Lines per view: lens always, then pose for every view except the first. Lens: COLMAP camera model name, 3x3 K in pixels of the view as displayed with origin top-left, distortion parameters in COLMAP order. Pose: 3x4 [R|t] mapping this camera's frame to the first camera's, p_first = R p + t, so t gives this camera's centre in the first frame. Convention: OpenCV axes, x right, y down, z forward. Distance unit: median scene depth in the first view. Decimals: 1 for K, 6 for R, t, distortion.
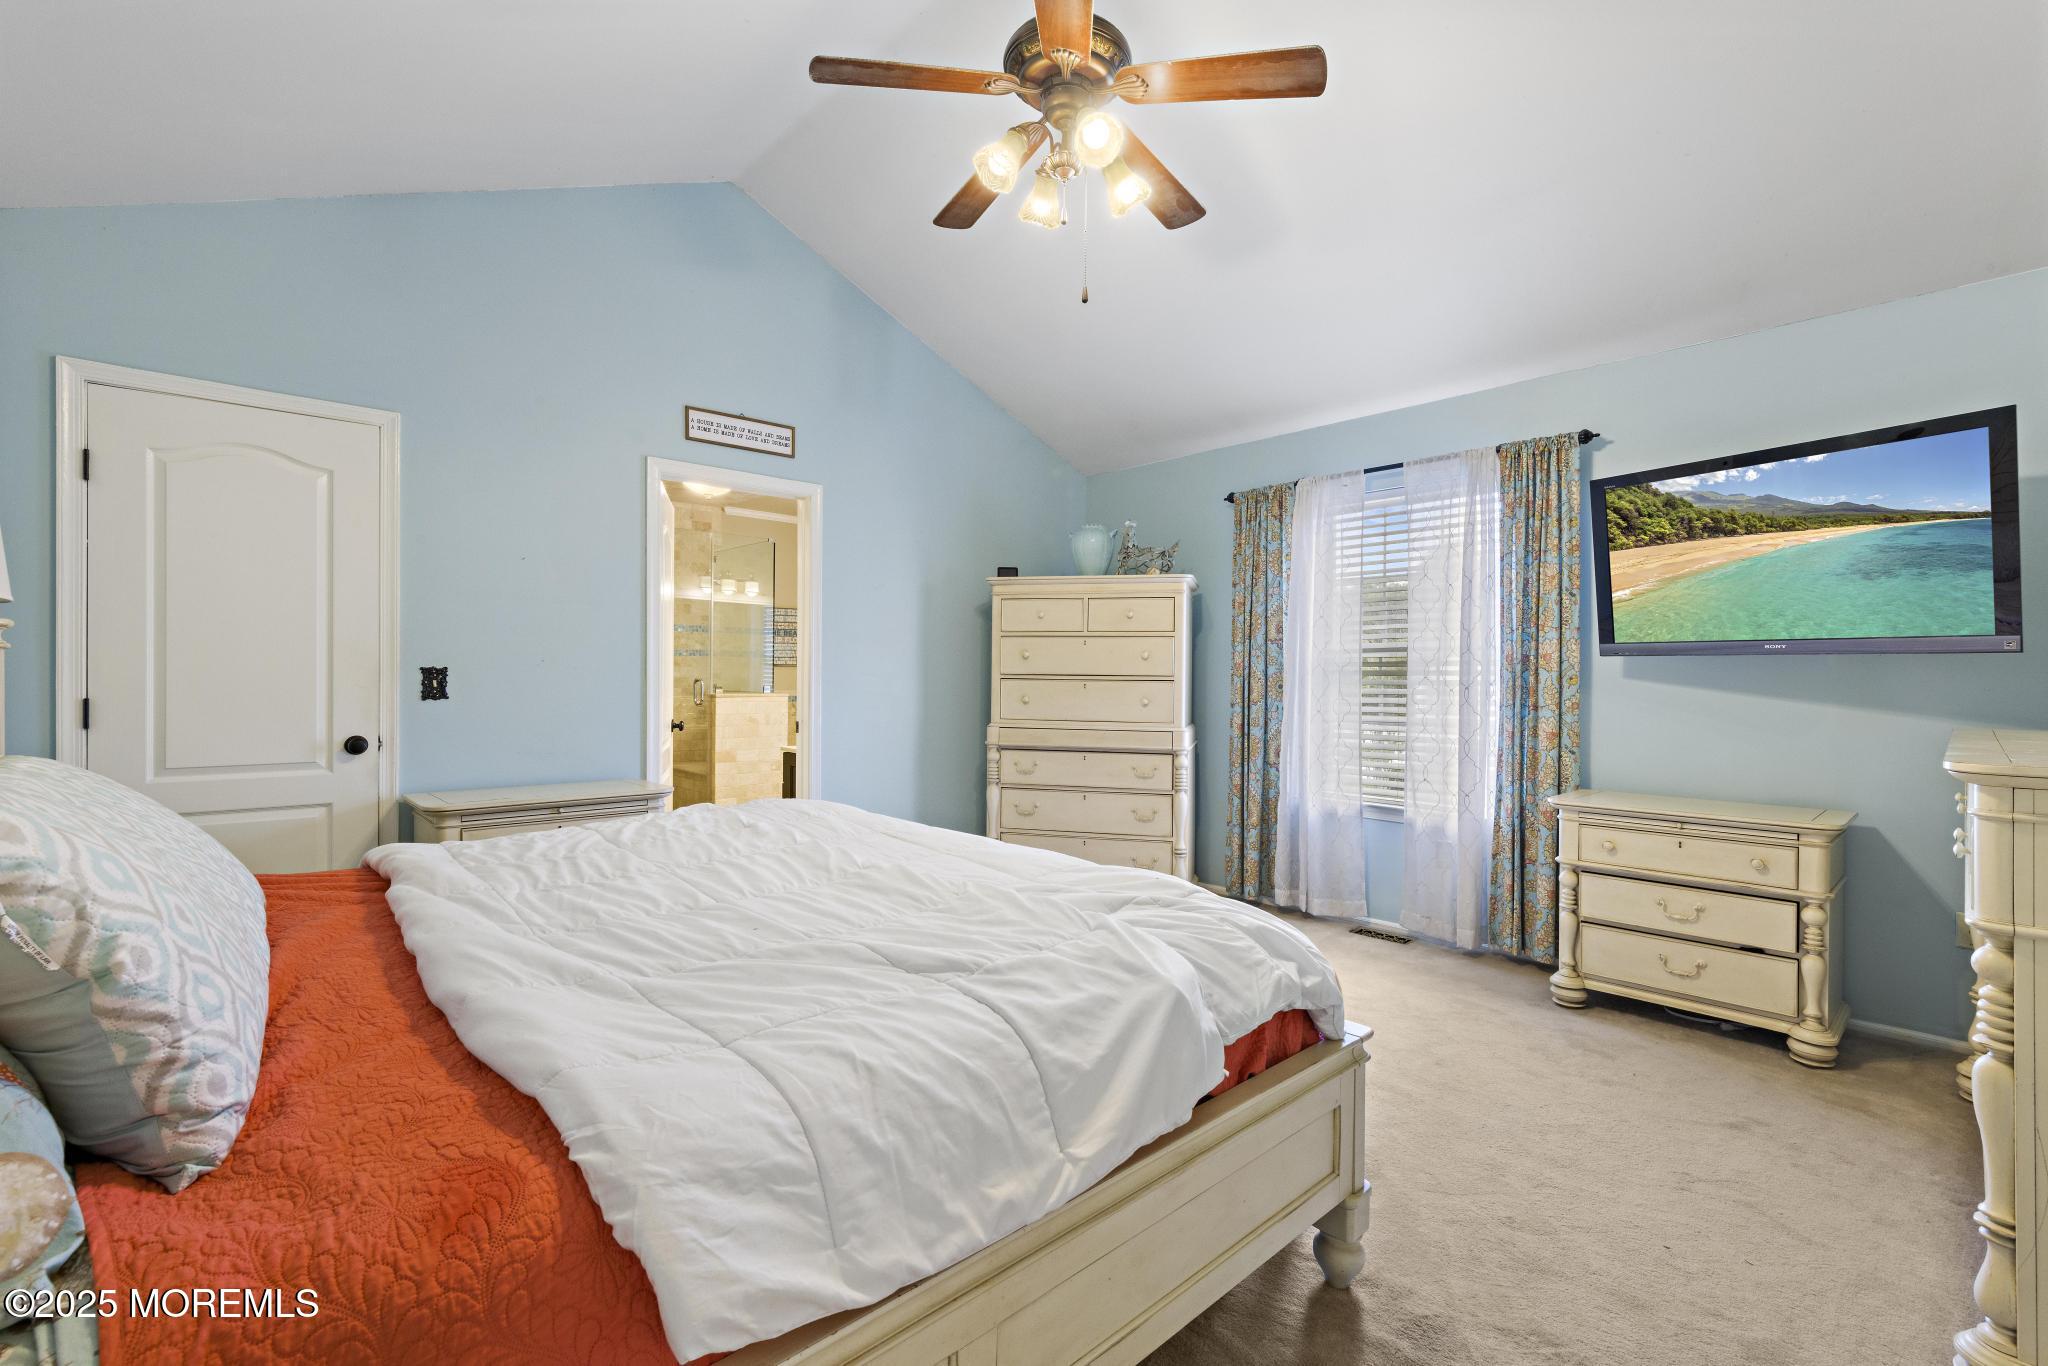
lens RADIAL K [[923.3, 0, 1029.9], [0, 923.3, 681.0], [0, 0, 1]] dist [0.001974, 0.000491]
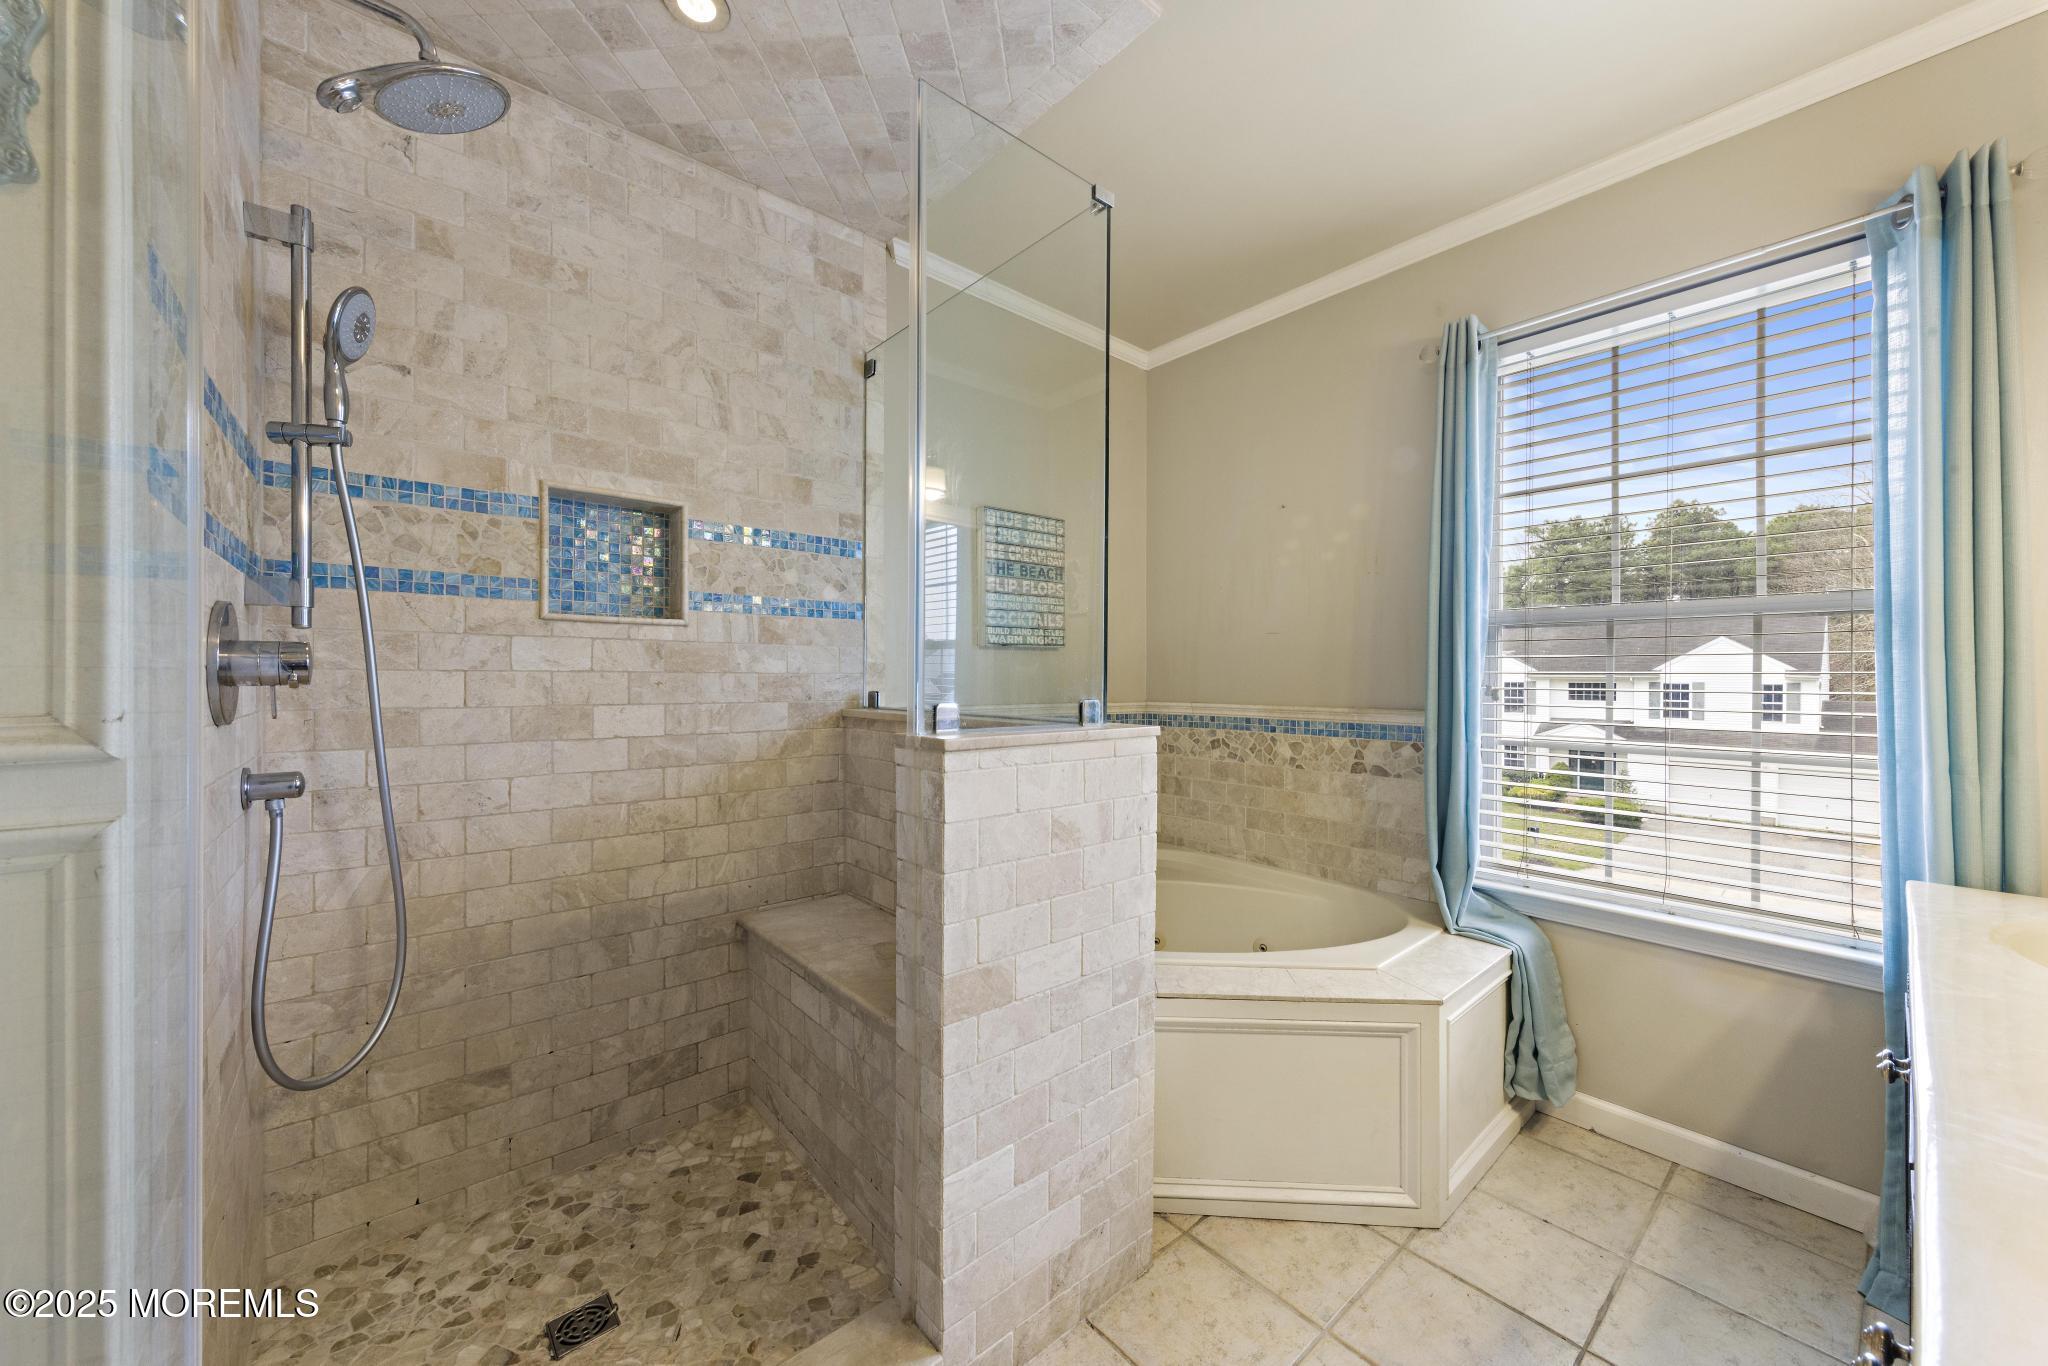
lens RADIAL K [[749.5, 0, 1027.7], [0, 749.5, 674.9], [0, 0, 1]] dist [-0.002605, 0.000093]
pose [[0.999448, -0.008855, -0.032019, -0.269568], [0.008546, 0.999916, -0.009768, -0.000212], [0.032103, 0.009489, 0.999440, 0.697293]]
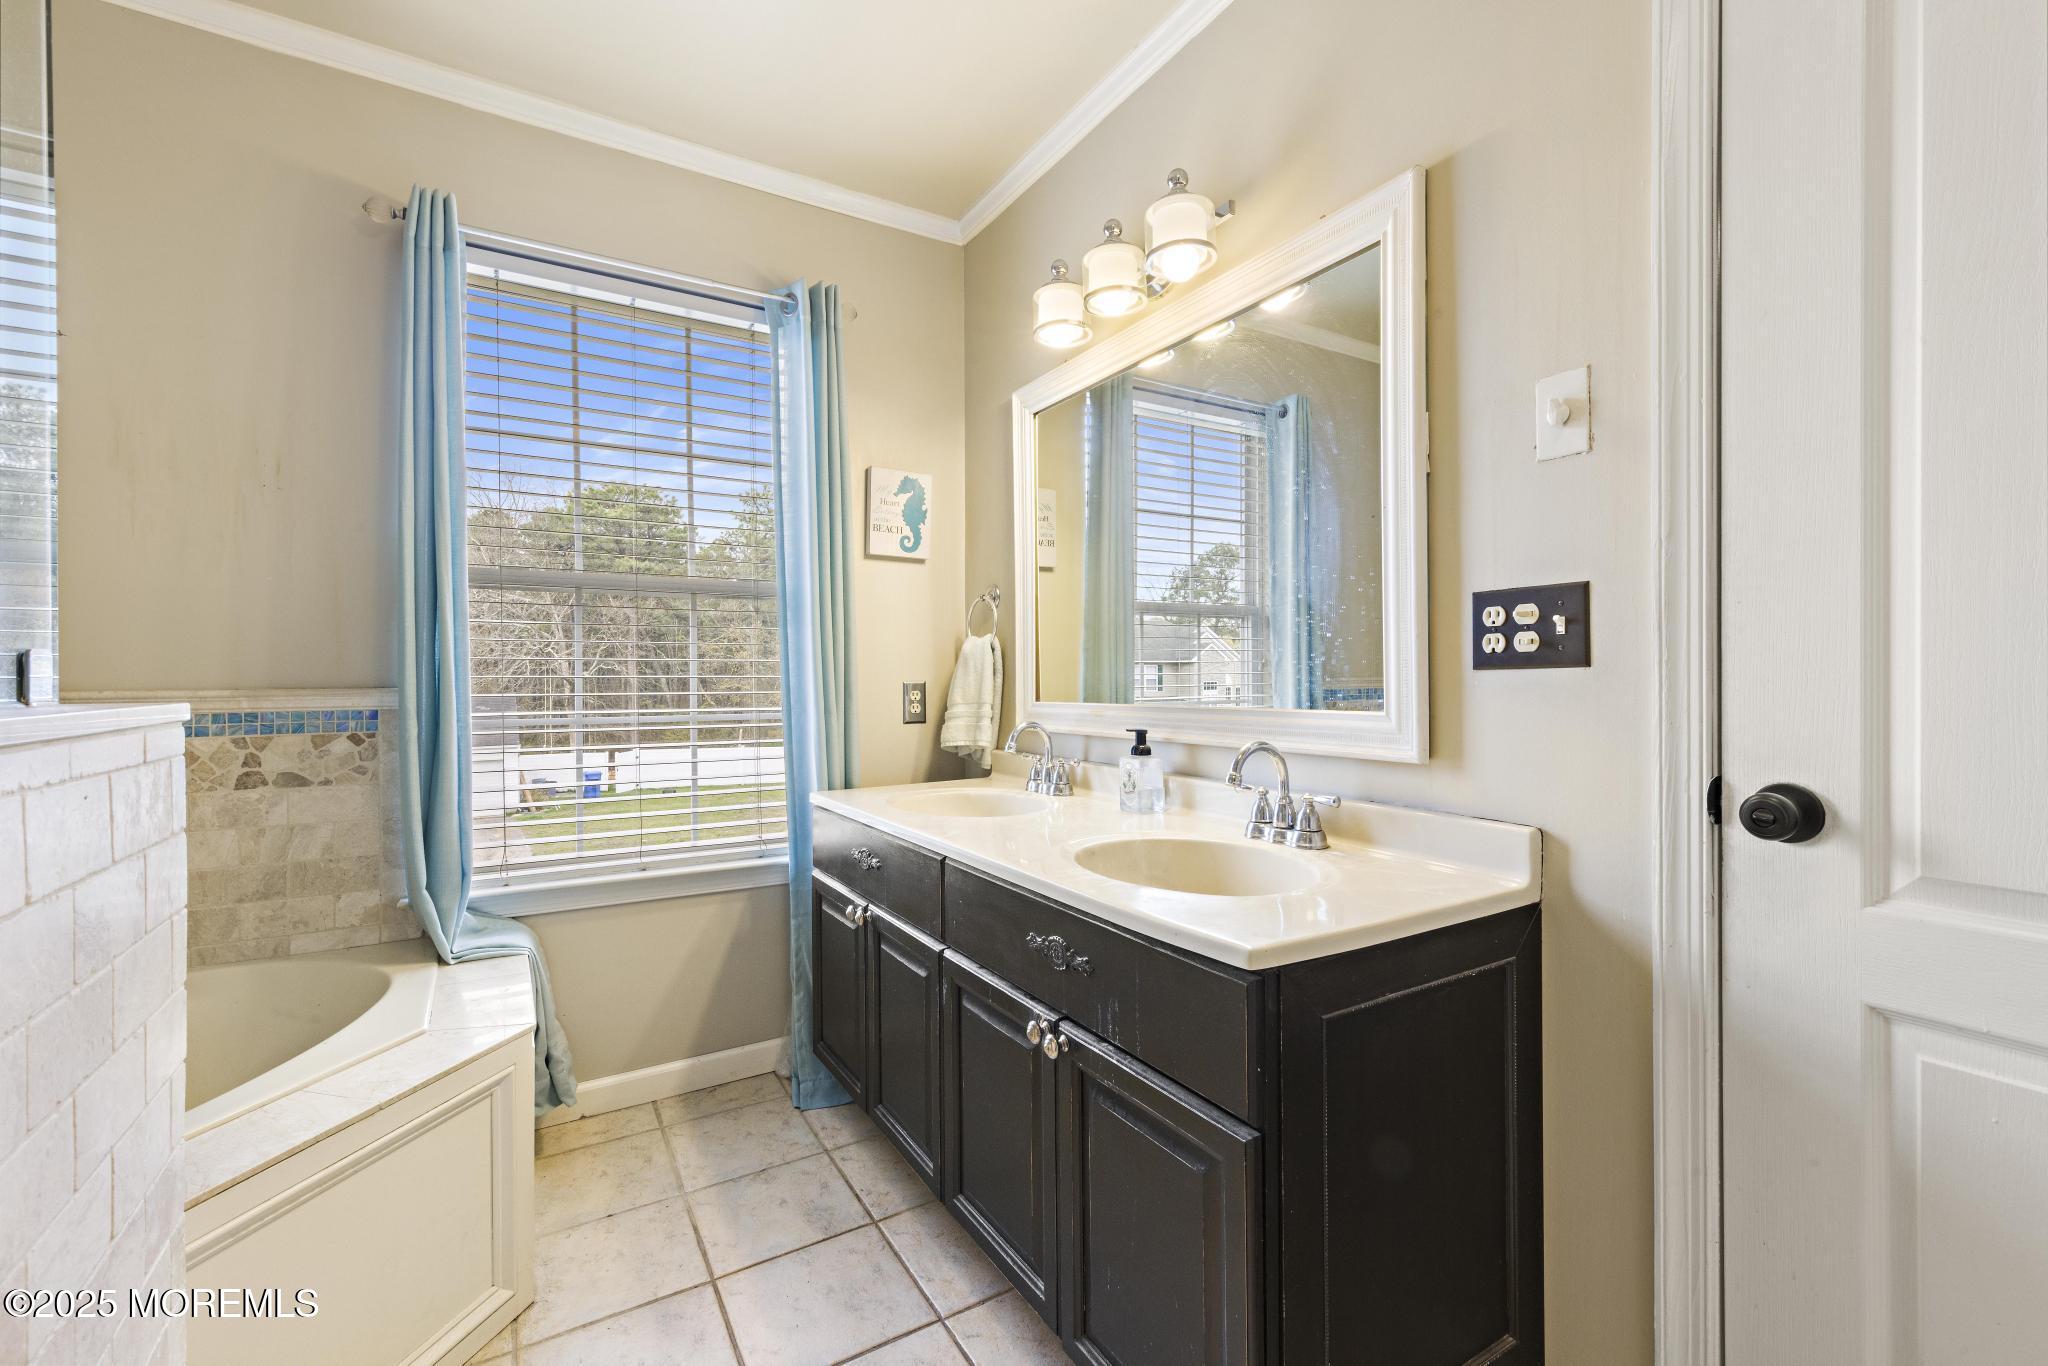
lens RADIAL K [[874.6, 0, 1034.9], [0, 874.6, 682.7], [0, 0, 1]] dist [0.004554, 0.000522]
pose [[0.180461, -0.020662, 0.983365, -0.337930], [0.011536, 0.999755, 0.018889, 0.007801], [-0.983514, 0.007936, 0.180655, 0.758819]]
